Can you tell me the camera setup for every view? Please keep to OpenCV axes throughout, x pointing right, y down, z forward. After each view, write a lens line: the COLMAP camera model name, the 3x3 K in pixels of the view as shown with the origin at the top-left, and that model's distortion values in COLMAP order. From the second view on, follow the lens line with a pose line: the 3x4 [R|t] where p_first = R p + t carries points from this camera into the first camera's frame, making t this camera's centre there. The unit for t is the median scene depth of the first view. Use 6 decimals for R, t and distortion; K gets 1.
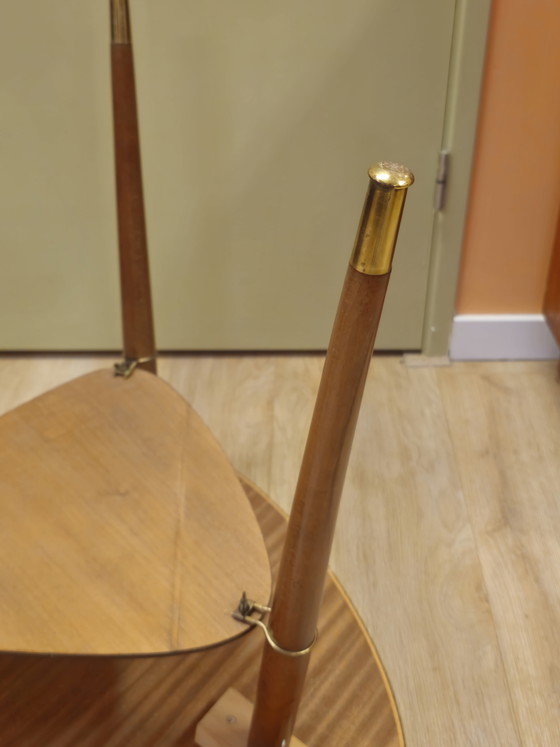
lens RADIAL K [[839.8, 0, 284.0], [0, 839.8, 357.5], [0, 0, 1]] dist [0.123253, -0.264555]
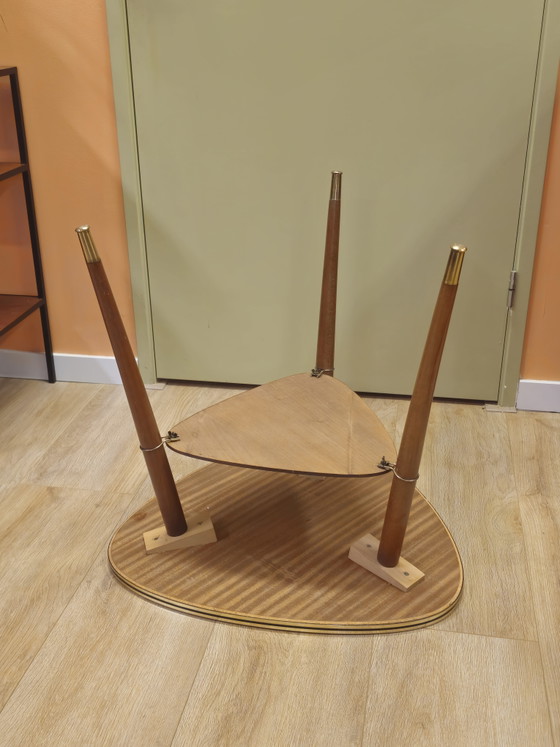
lens RADIAL K [[832.2, 0, 280.0], [0, 832.2, 373.5], [0, 0, 1]] dist [0.118882, -0.280532]
pose [[0.987592, 0.068097, -0.141507, -0.015655], [-0.089546, 0.984437, -0.151214, 0.277642], [0.129008, 0.162009, 0.978320, -0.716257]]
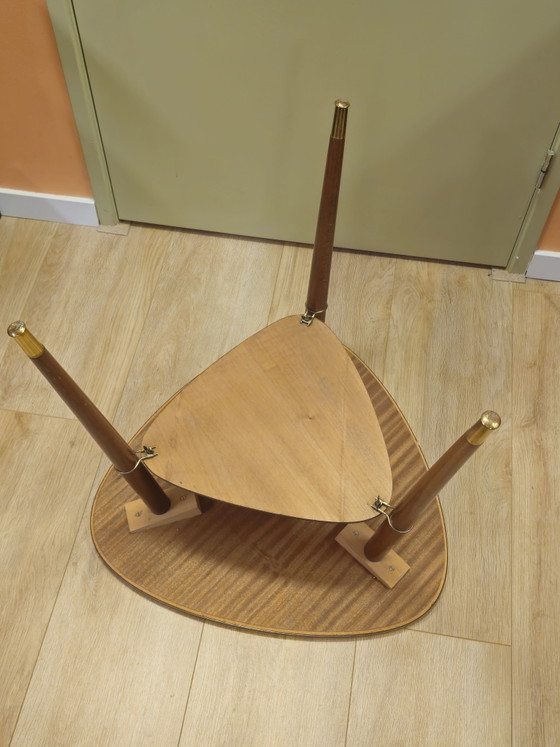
lens RADIAL K [[839.8, 0, 284.0], [0, 839.8, 357.5], [0, 0, 1]] dist [0.123253, -0.264555]
pose [[0.990626, 0.126727, -0.051002, -0.137345], [-0.097679, 0.918122, 0.384071, -0.495097], [0.095498, -0.375488, 0.921894, -0.458861]]
